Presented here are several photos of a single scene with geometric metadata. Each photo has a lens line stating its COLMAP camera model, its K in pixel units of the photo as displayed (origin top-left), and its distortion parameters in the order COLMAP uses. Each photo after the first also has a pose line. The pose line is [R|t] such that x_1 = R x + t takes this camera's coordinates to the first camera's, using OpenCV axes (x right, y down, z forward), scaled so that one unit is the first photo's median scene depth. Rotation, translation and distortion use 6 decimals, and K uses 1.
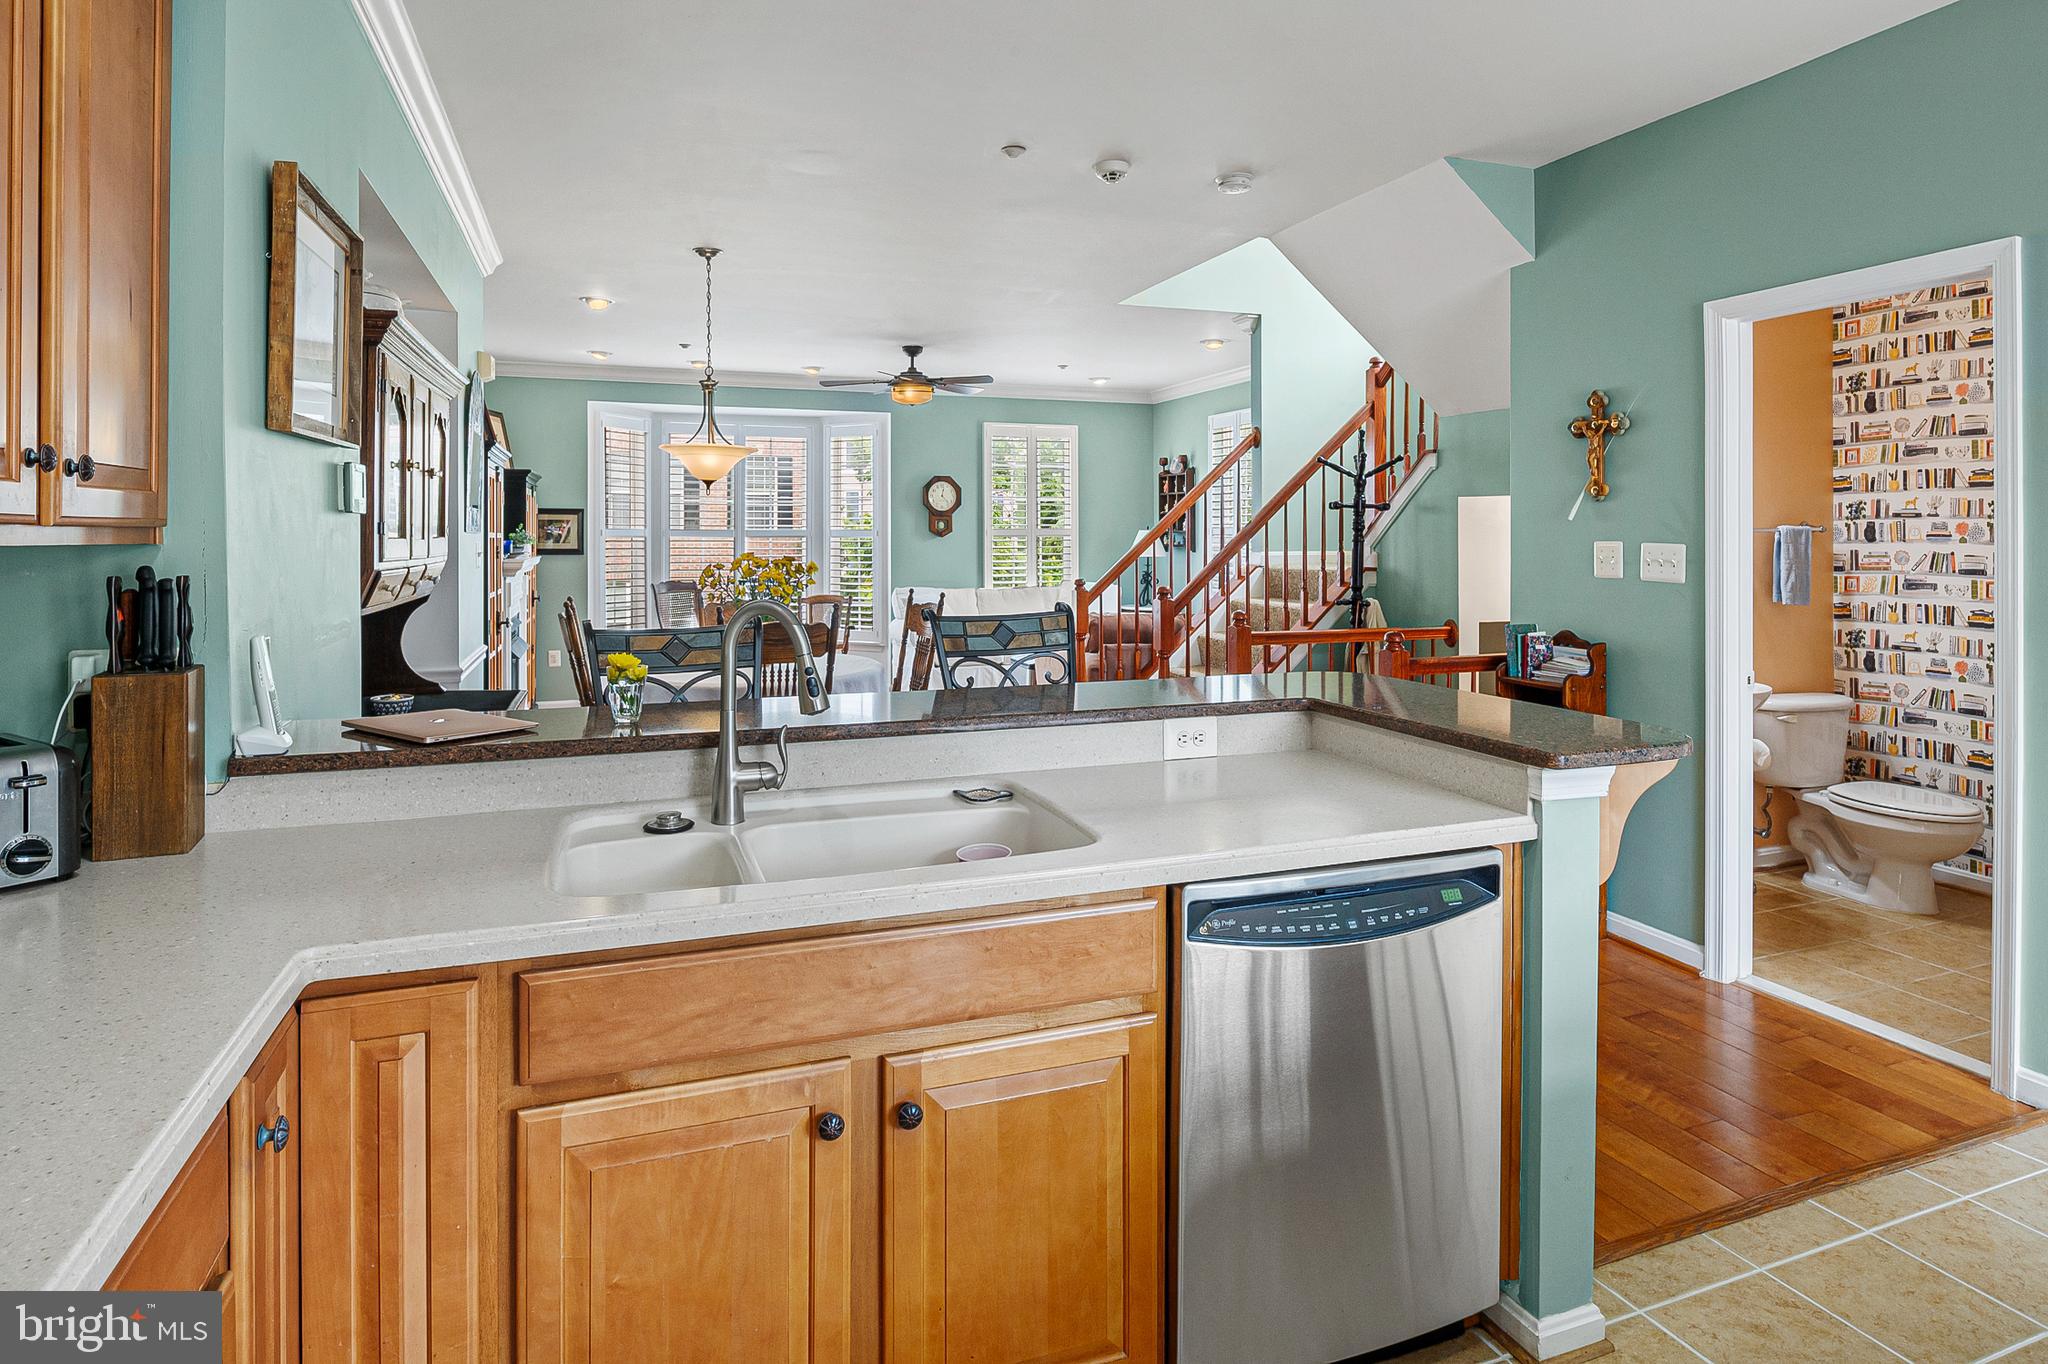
lens RADIAL K [[1122.5, 0, 1023.4], [0, 1122.5, 535.0], [0, 0, 1]] dist [-0.002319, -0.004824]
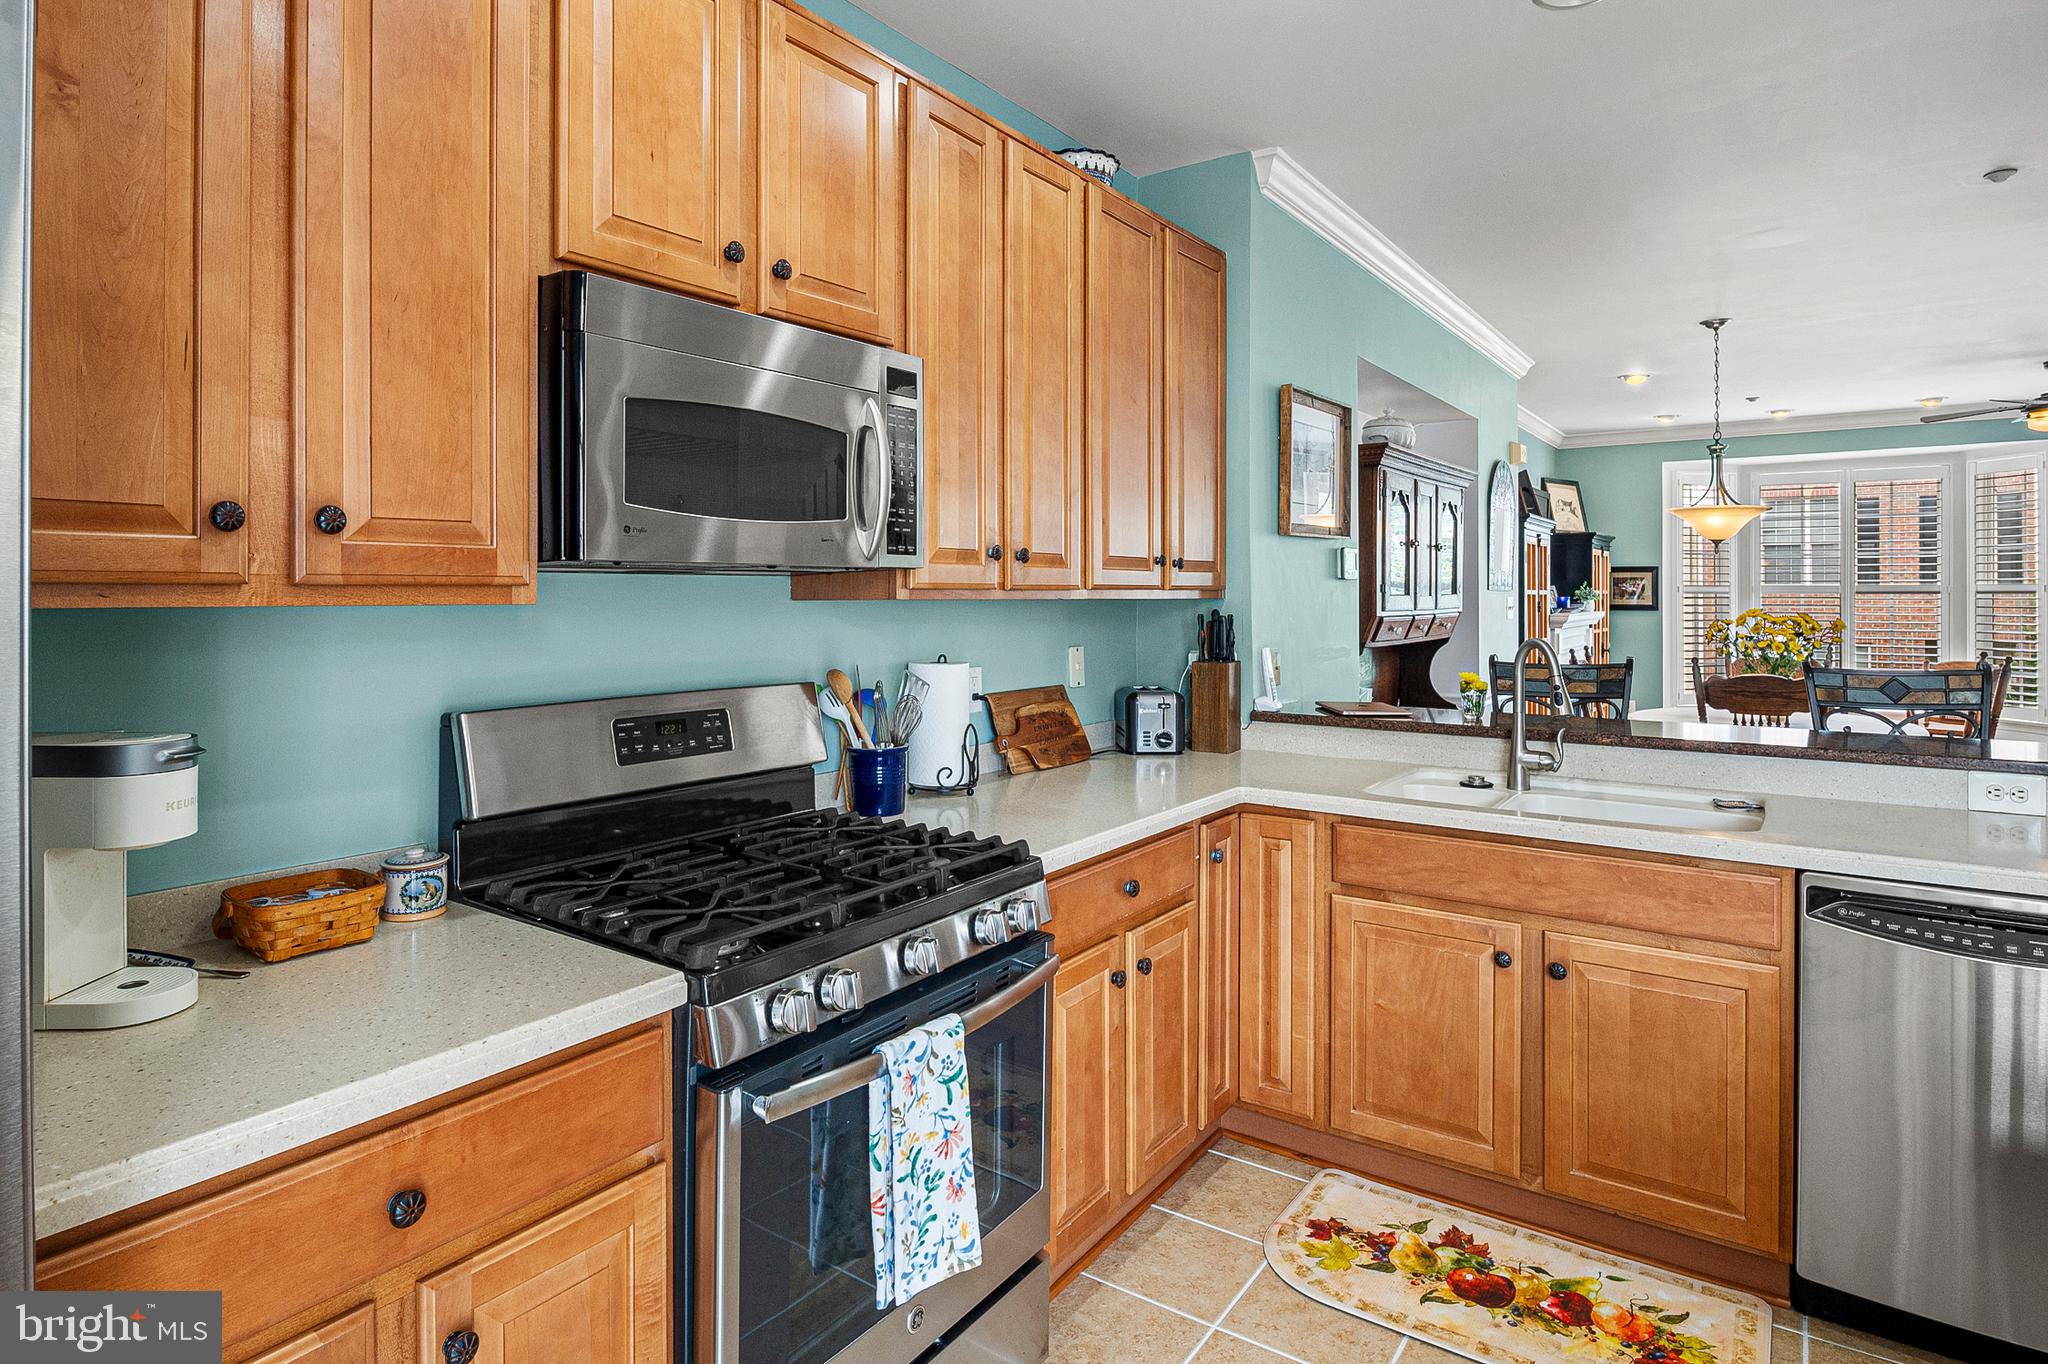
lens RADIAL K [[1122.5, 0, 1008.6], [0, 1122.5, 593.3], [0, 0, 1]] dist [-0.002319, -0.004824]
pose [[0.562853, -0.000989, -0.826556, 0.296485], [0.002648, 0.999996, 0.000607, -0.001380], [0.826553, -0.002531, 0.562853, -0.193548]]
